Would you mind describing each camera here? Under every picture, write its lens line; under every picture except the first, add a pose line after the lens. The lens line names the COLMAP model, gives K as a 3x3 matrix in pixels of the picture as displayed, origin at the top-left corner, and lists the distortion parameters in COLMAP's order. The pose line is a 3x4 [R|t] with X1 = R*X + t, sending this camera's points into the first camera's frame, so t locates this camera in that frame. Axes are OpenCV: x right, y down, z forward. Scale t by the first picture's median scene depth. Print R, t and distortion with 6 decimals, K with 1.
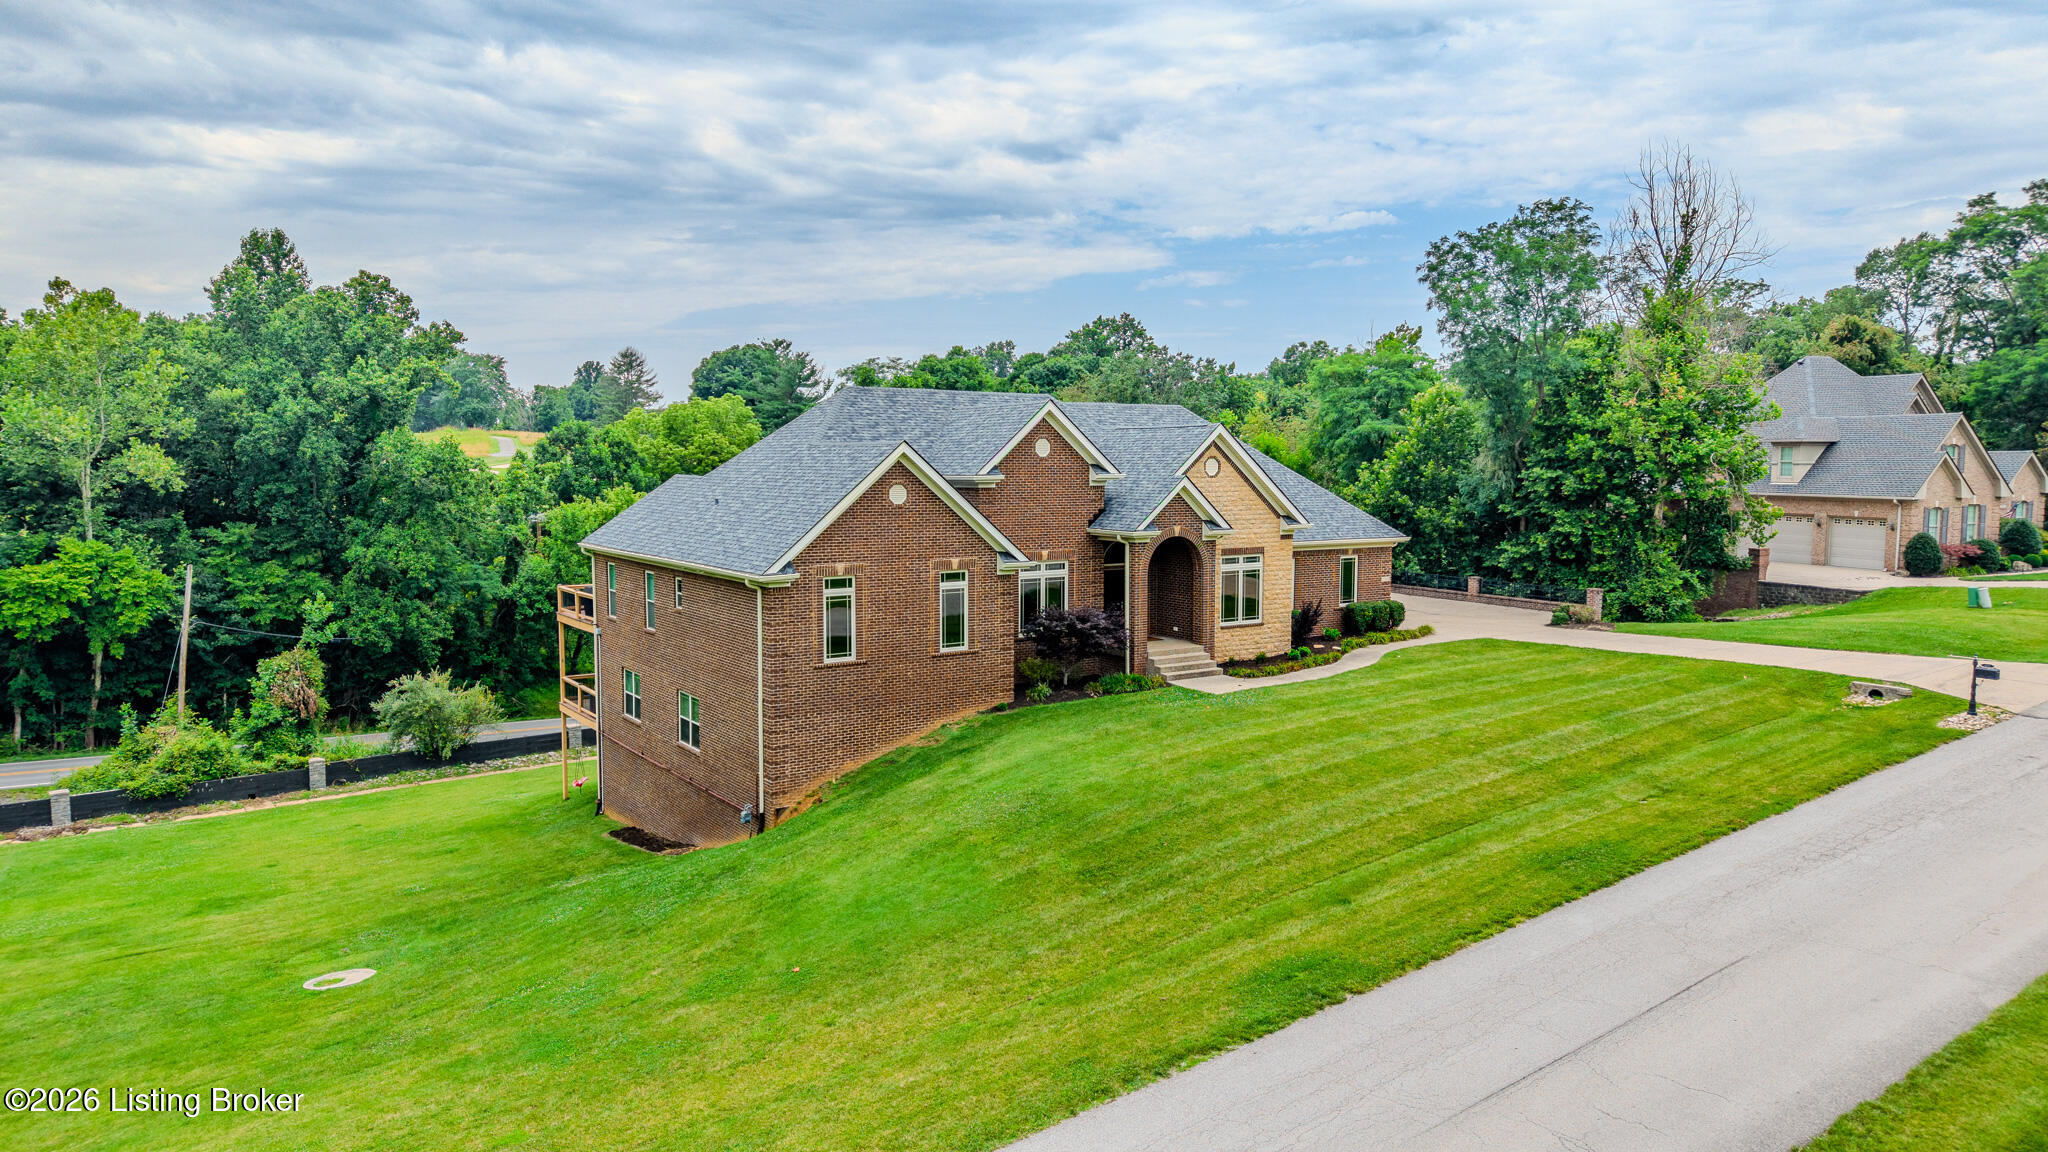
lens RADIAL K [[1444.6, 0, 1024.0], [0, 1444.6, 576.0], [0, 0, 1]] dist [0.001522, 0.000087]
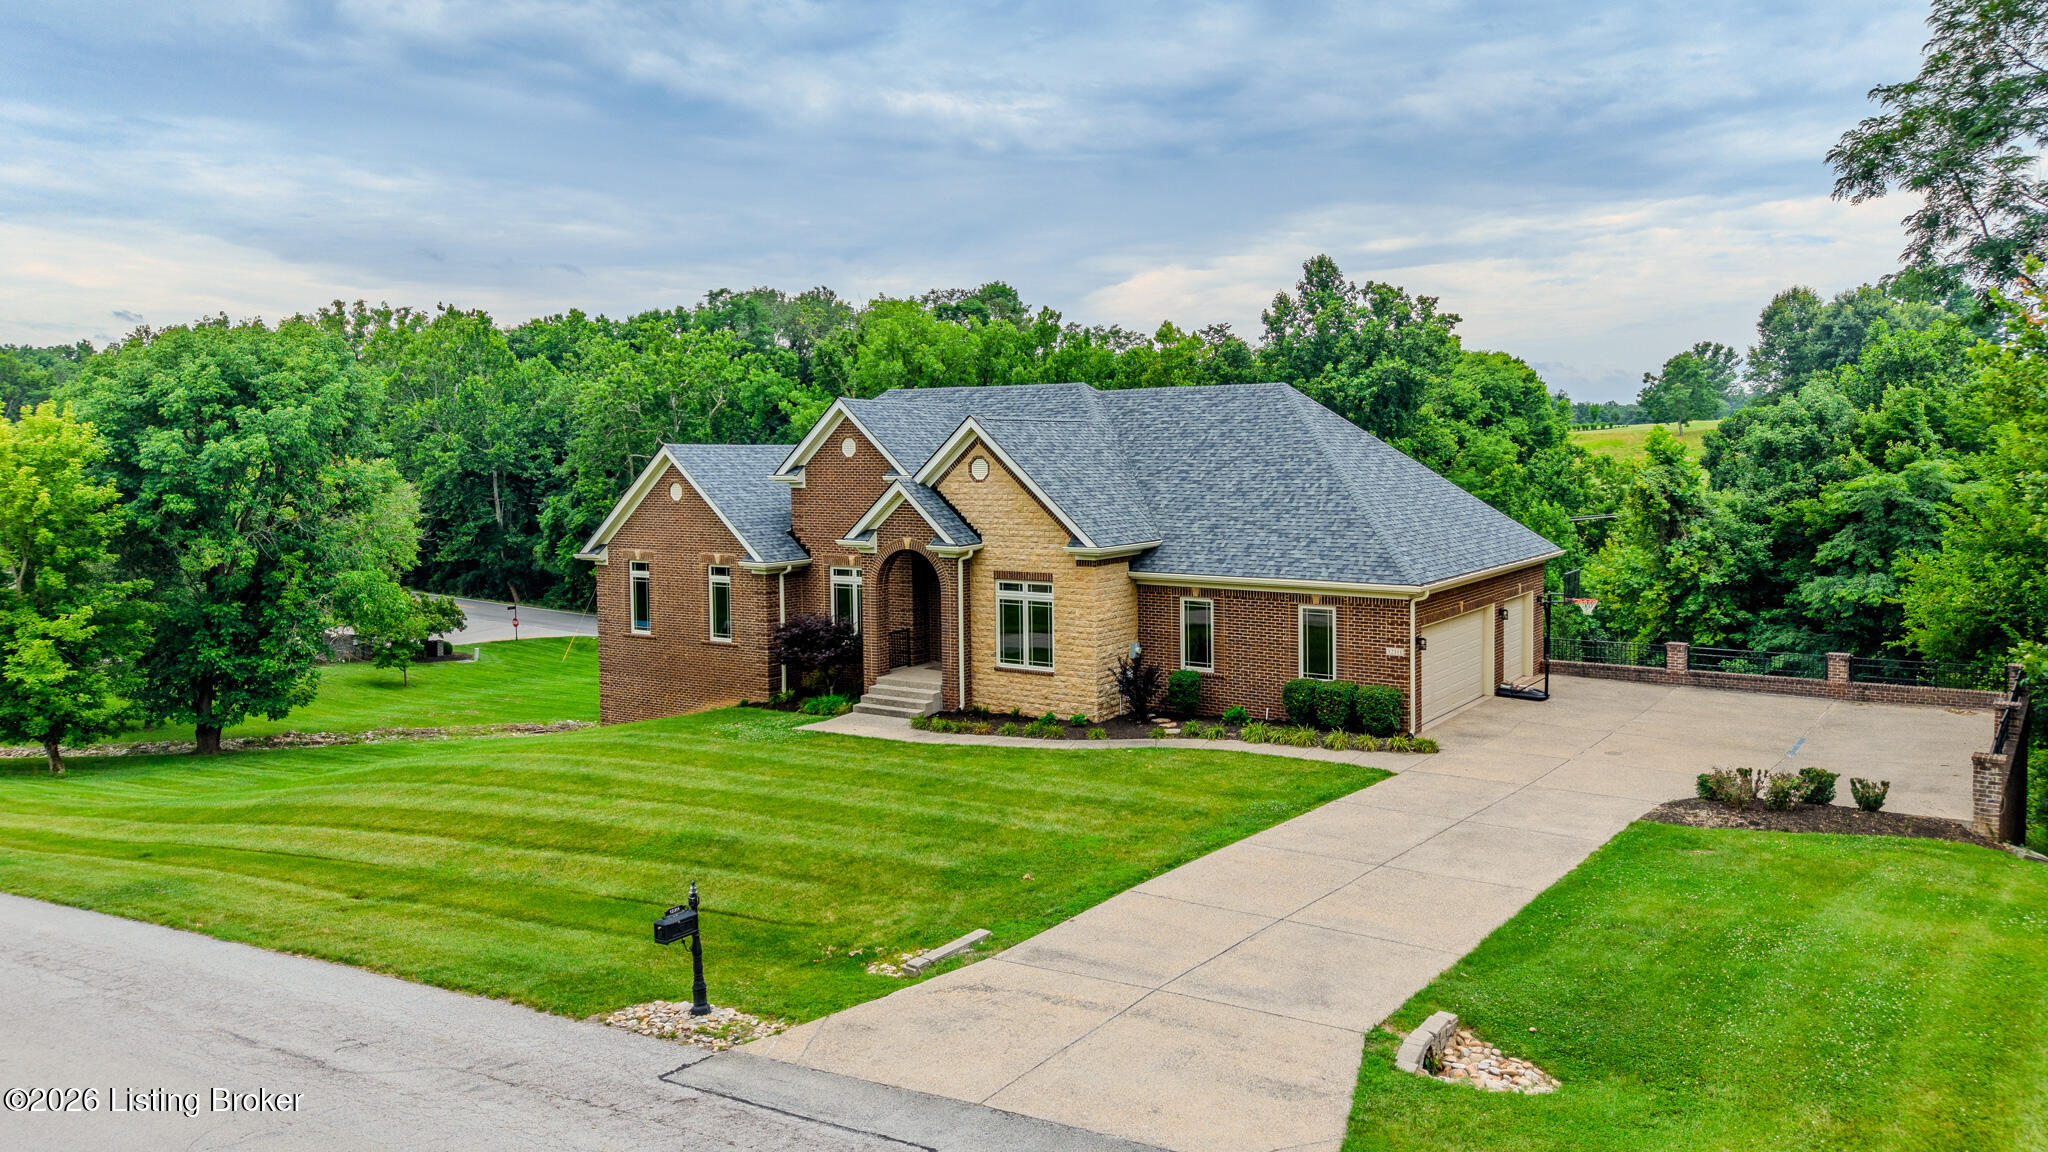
lens RADIAL K [[1444.6, 0, 1024.0], [0, 1444.6, 576.0], [0, 0, 1]] dist [0.001522, 0.000087]
pose [[0.327067, 0.078404, -0.941743, 0.898590], [-0.066678, 0.995983, 0.059763, -0.064930], [0.942646, 0.043247, 0.330981, 0.748592]]
